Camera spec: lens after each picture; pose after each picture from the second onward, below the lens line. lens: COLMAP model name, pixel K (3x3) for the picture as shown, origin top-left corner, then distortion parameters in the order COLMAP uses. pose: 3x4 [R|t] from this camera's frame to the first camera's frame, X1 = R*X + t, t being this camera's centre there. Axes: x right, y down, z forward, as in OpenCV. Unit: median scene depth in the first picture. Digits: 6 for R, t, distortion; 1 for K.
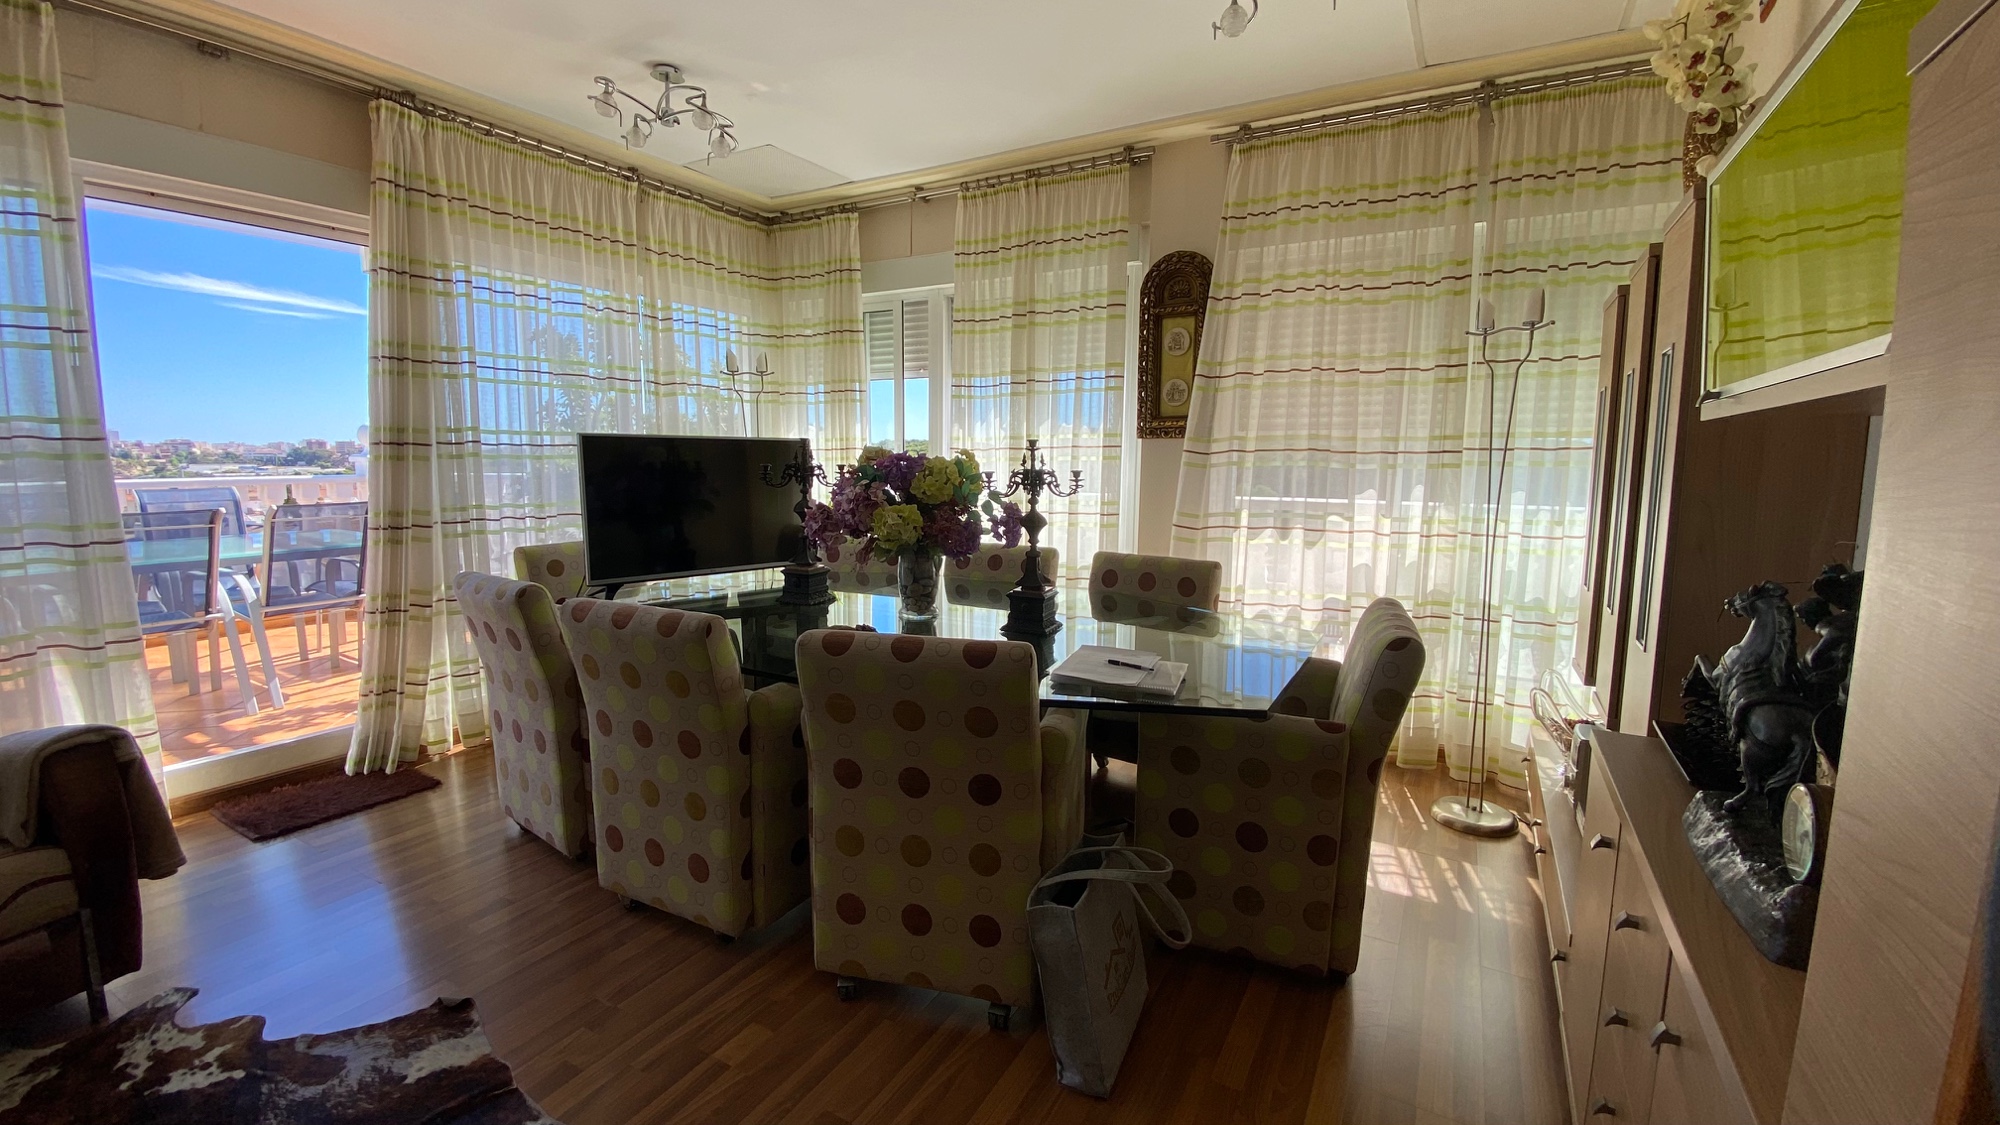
lens RADIAL K [[812.7, 0, 981.8], [0, 812.7, 563.1], [0, 0, 1]] dist [0.016473, -0.018154]
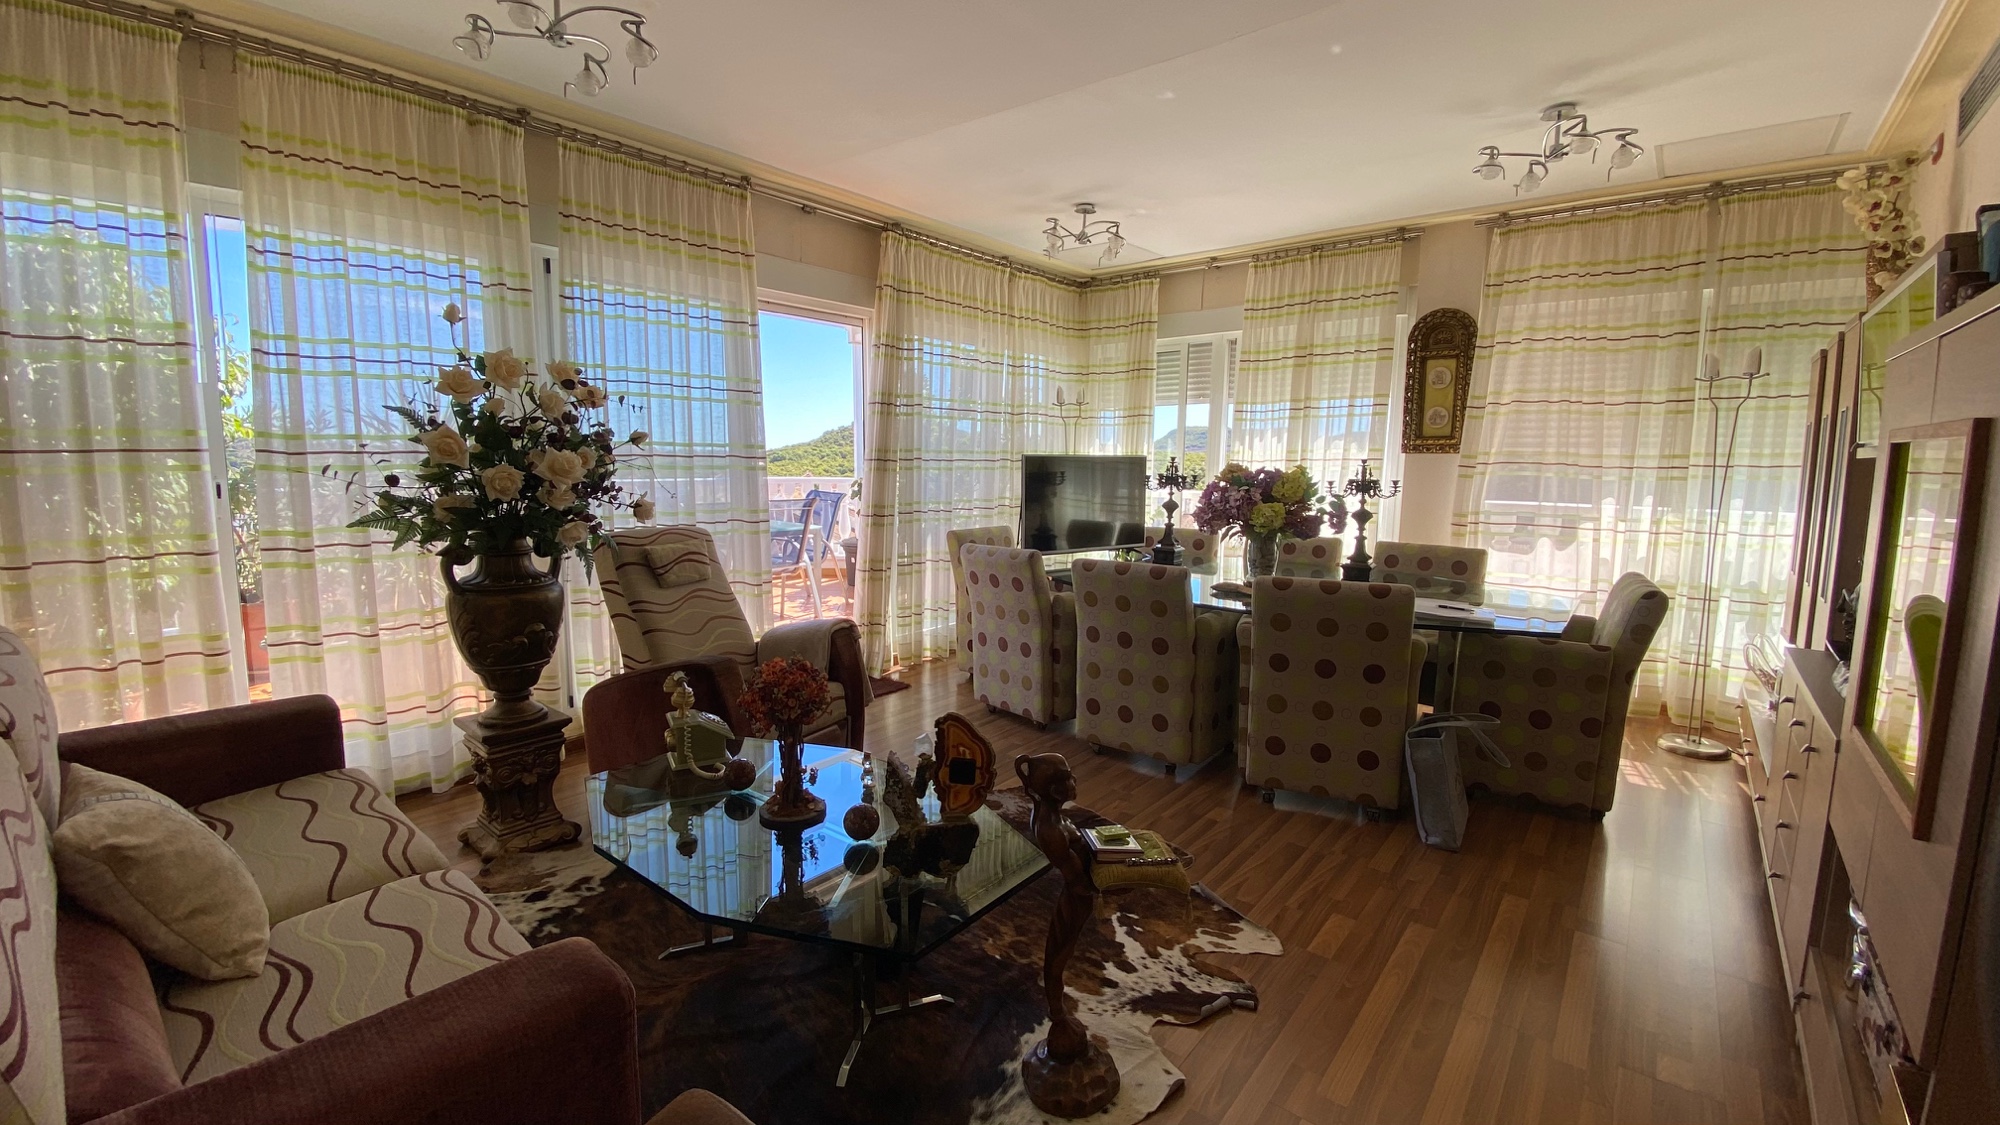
lens RADIAL K [[812.7, 0, 981.8], [0, 812.7, 563.1], [0, 0, 1]] dist [0.016473, -0.018154]
pose [[0.986134, 0.022728, -0.164386, -0.298562], [-0.023117, 0.999733, -0.000456, 0.040349], [0.164332, 0.004250, 0.986396, -0.451762]]
